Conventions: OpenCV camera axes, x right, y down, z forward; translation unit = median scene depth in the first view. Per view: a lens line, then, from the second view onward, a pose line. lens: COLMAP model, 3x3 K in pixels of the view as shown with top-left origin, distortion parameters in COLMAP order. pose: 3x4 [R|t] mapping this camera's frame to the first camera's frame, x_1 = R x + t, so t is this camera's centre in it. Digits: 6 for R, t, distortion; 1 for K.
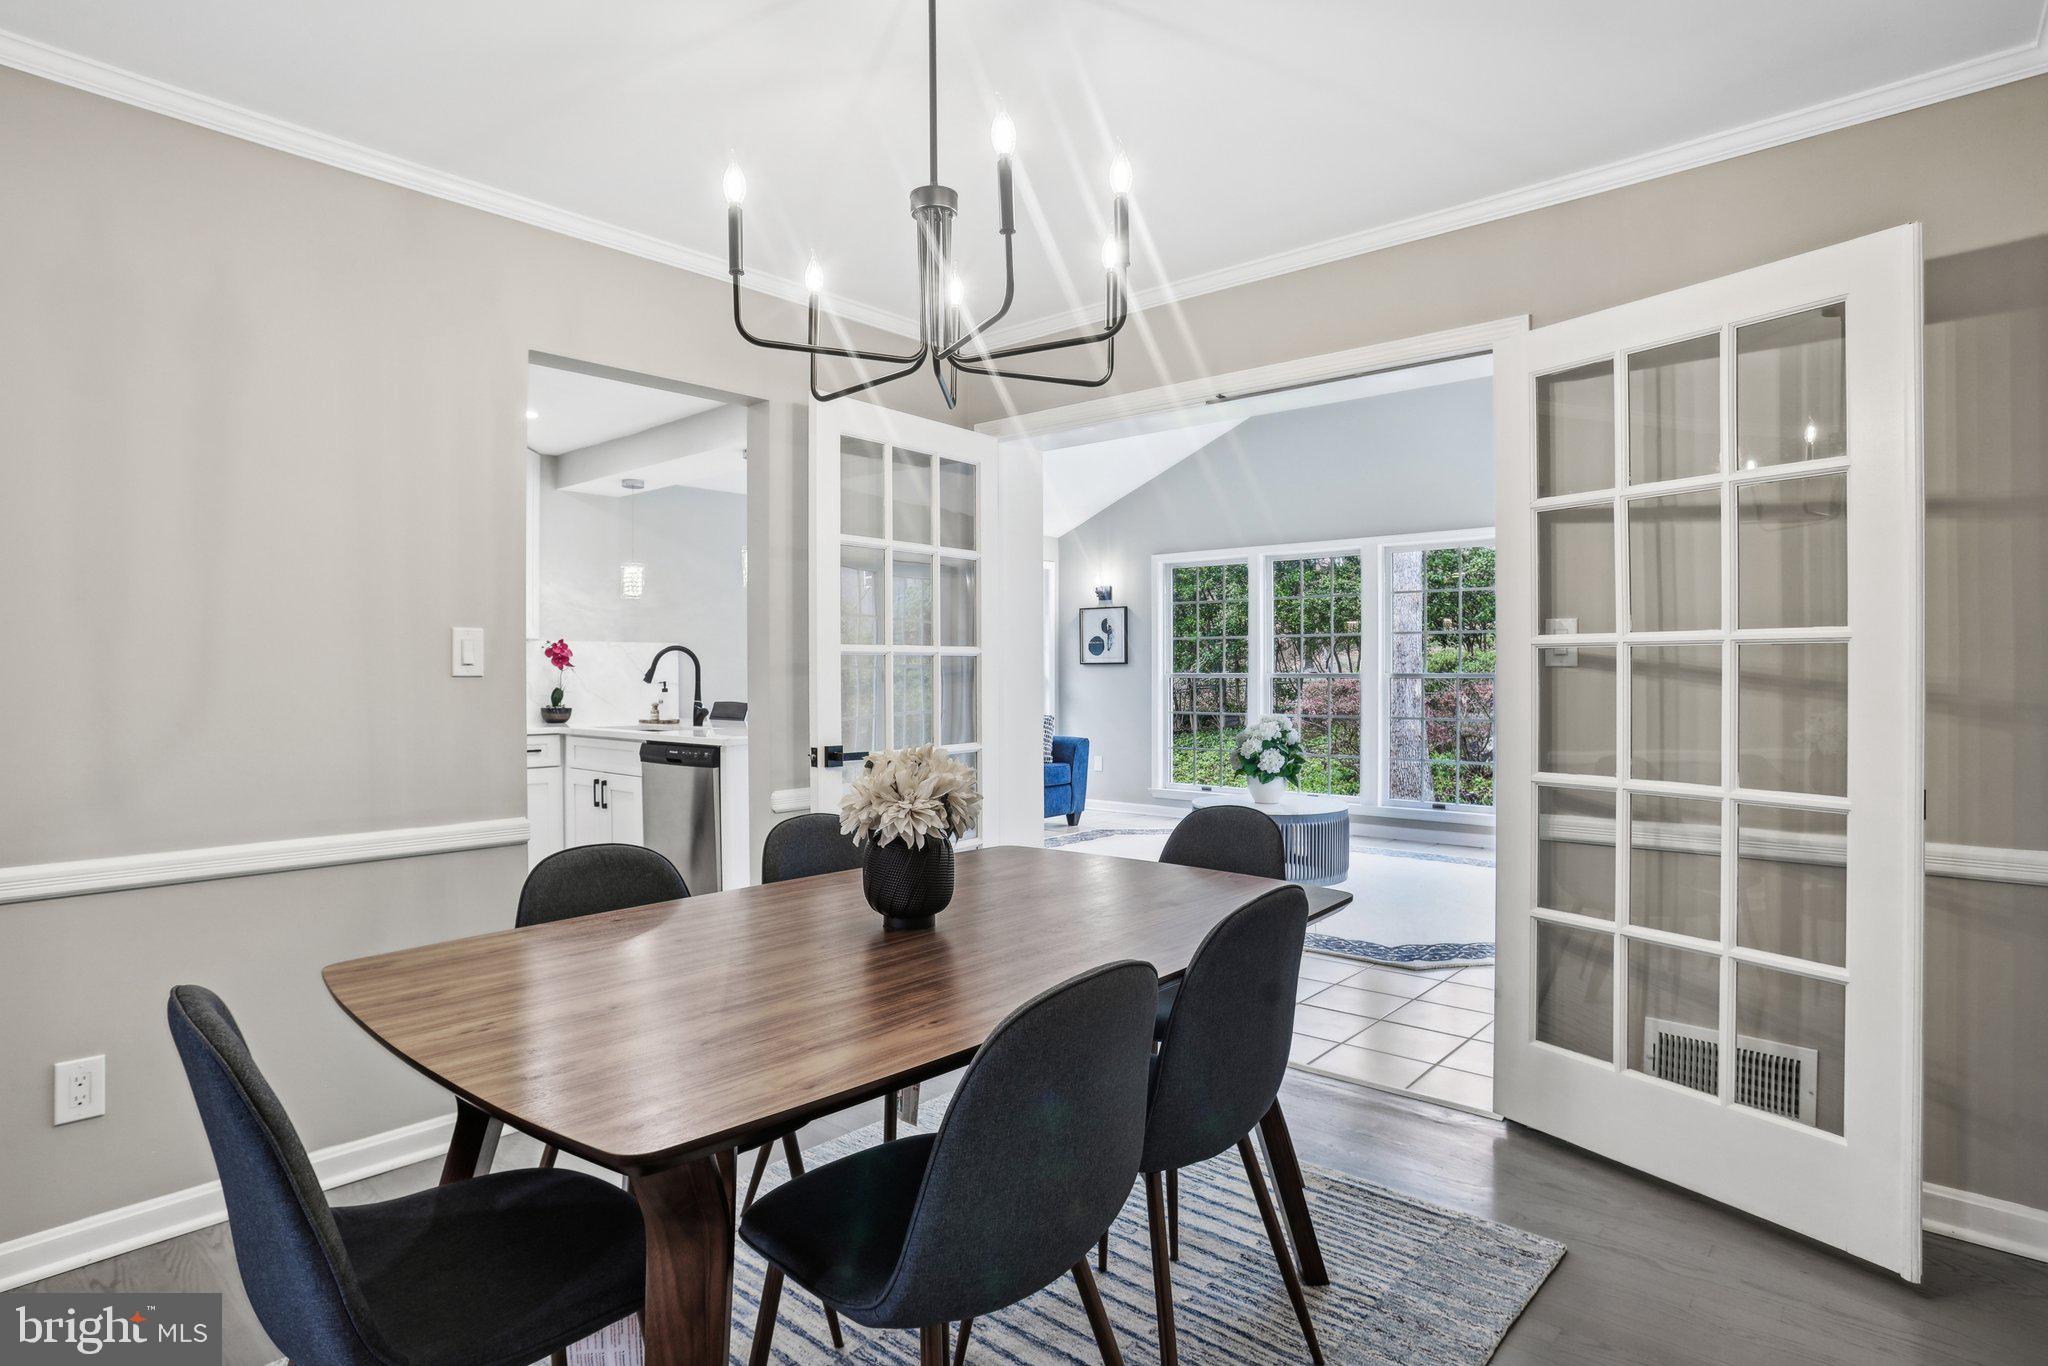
lens RADIAL K [[1119.2, 0, 1012.5], [0, 1119.2, 681.7], [0, 0, 1]] dist [-0.012203, 0.001820]
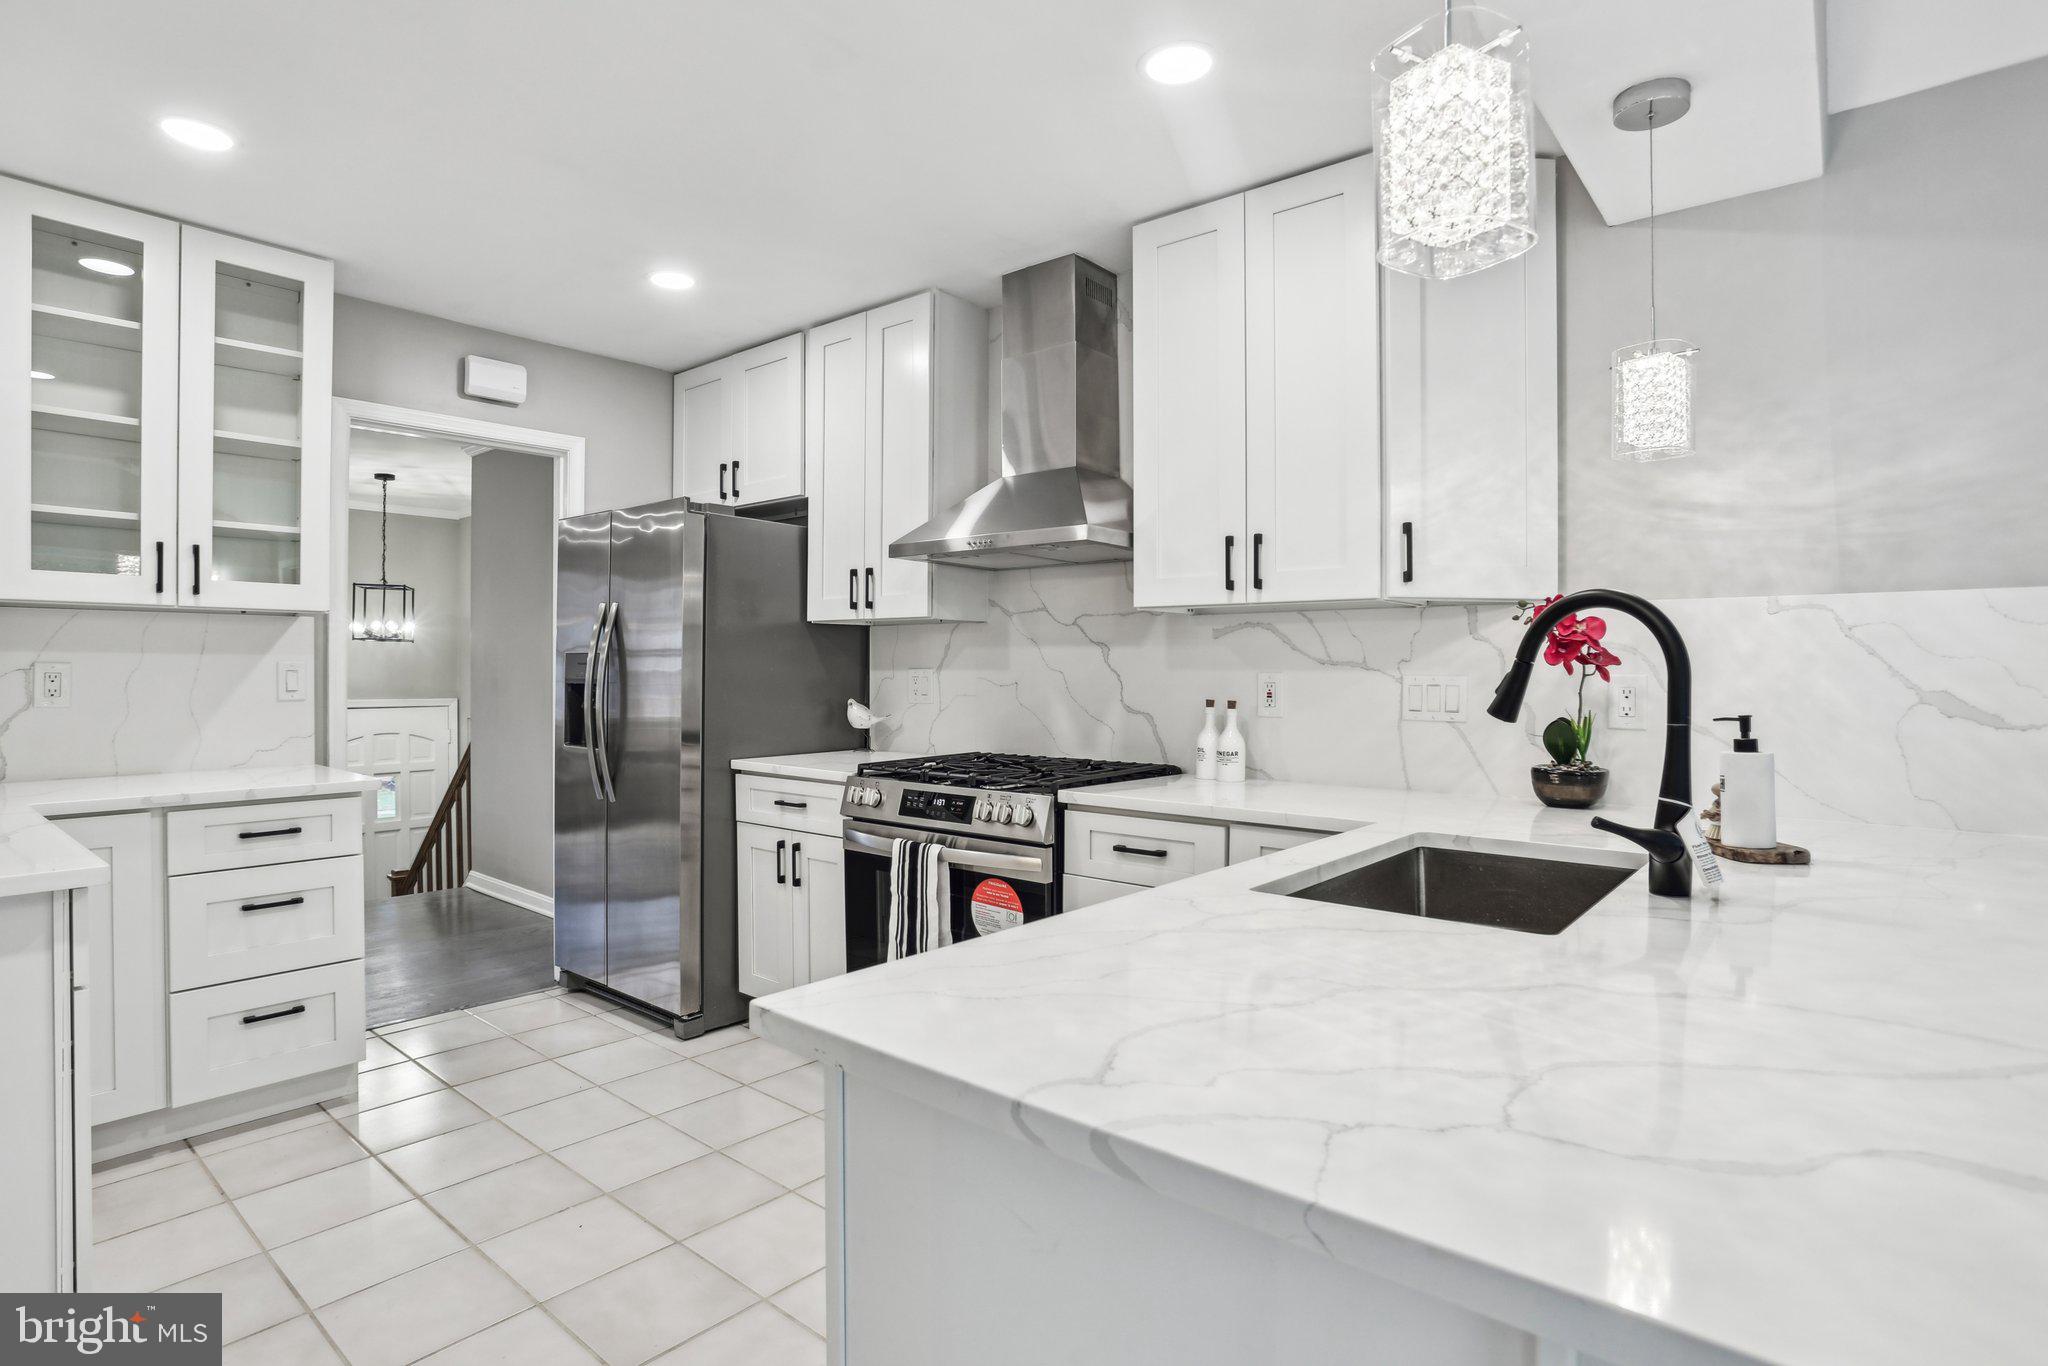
lens RADIAL K [[1065.5, 0, 1004.9], [0, 1065.5, 667.1], [0, 0, 1]] dist [-0.020740, 0.003775]
pose [[0.046558, 0.003583, -0.998909, -0.043189], [-0.015967, 0.999868, 0.002843, -0.010925], [0.998788, 0.015817, 0.046609, 0.802909]]
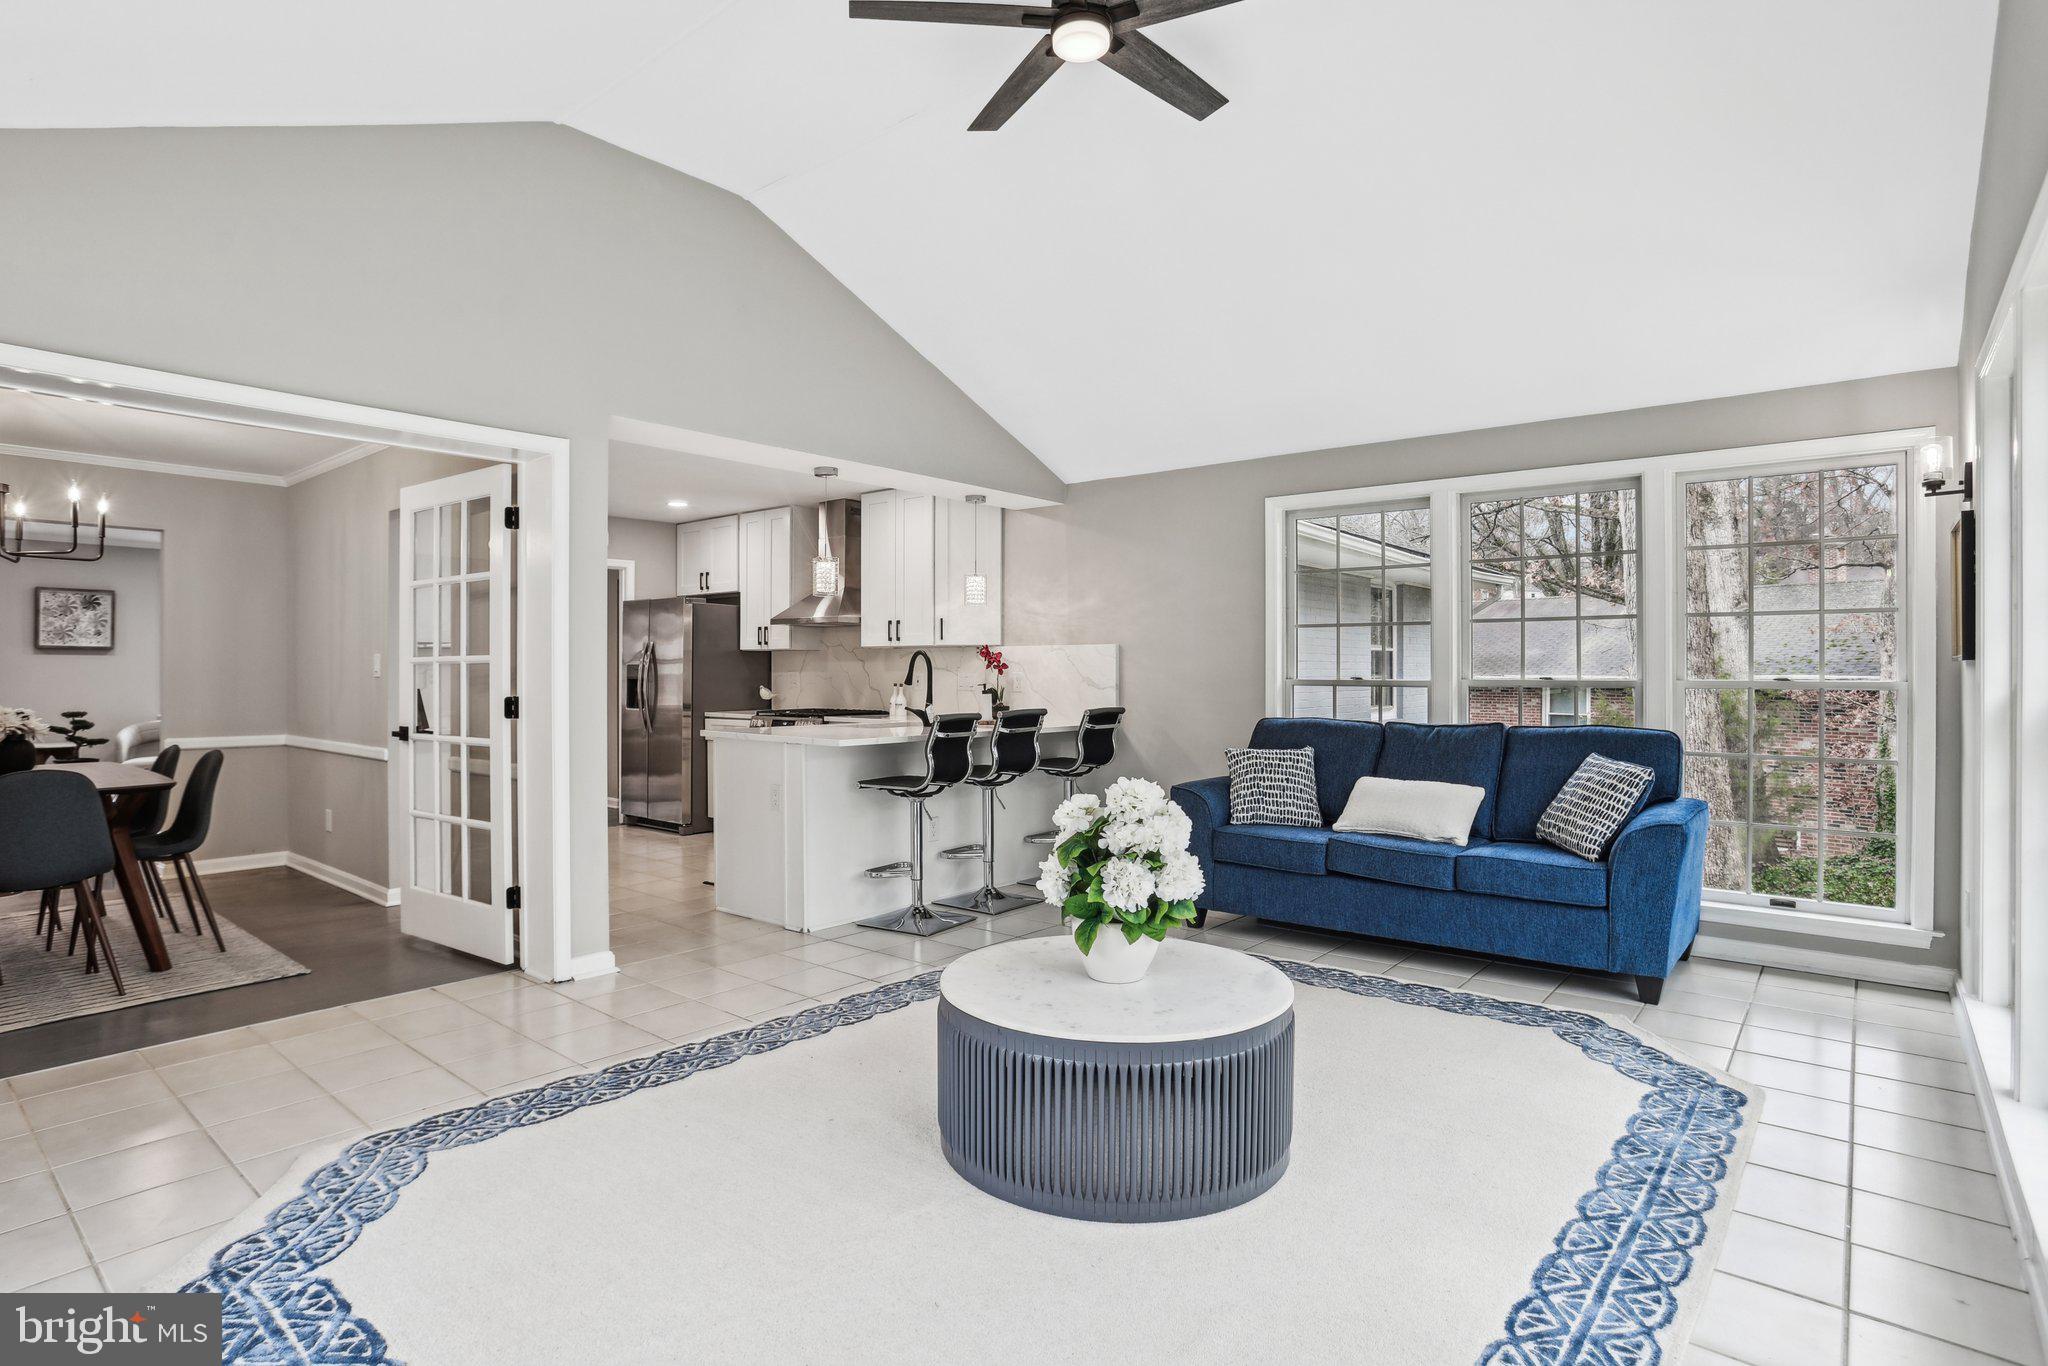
lens RADIAL K [[1065.5, 0, 983.1], [0, 1065.5, 683.6], [0, 0, 1]] dist [-0.020740, 0.003775]
pose [[0.032621, 0.013864, -0.999372, 0.676635], [-0.012590, 0.999830, 0.013460, -0.013439], [0.999389, 0.012143, 0.032790, 0.977510]]
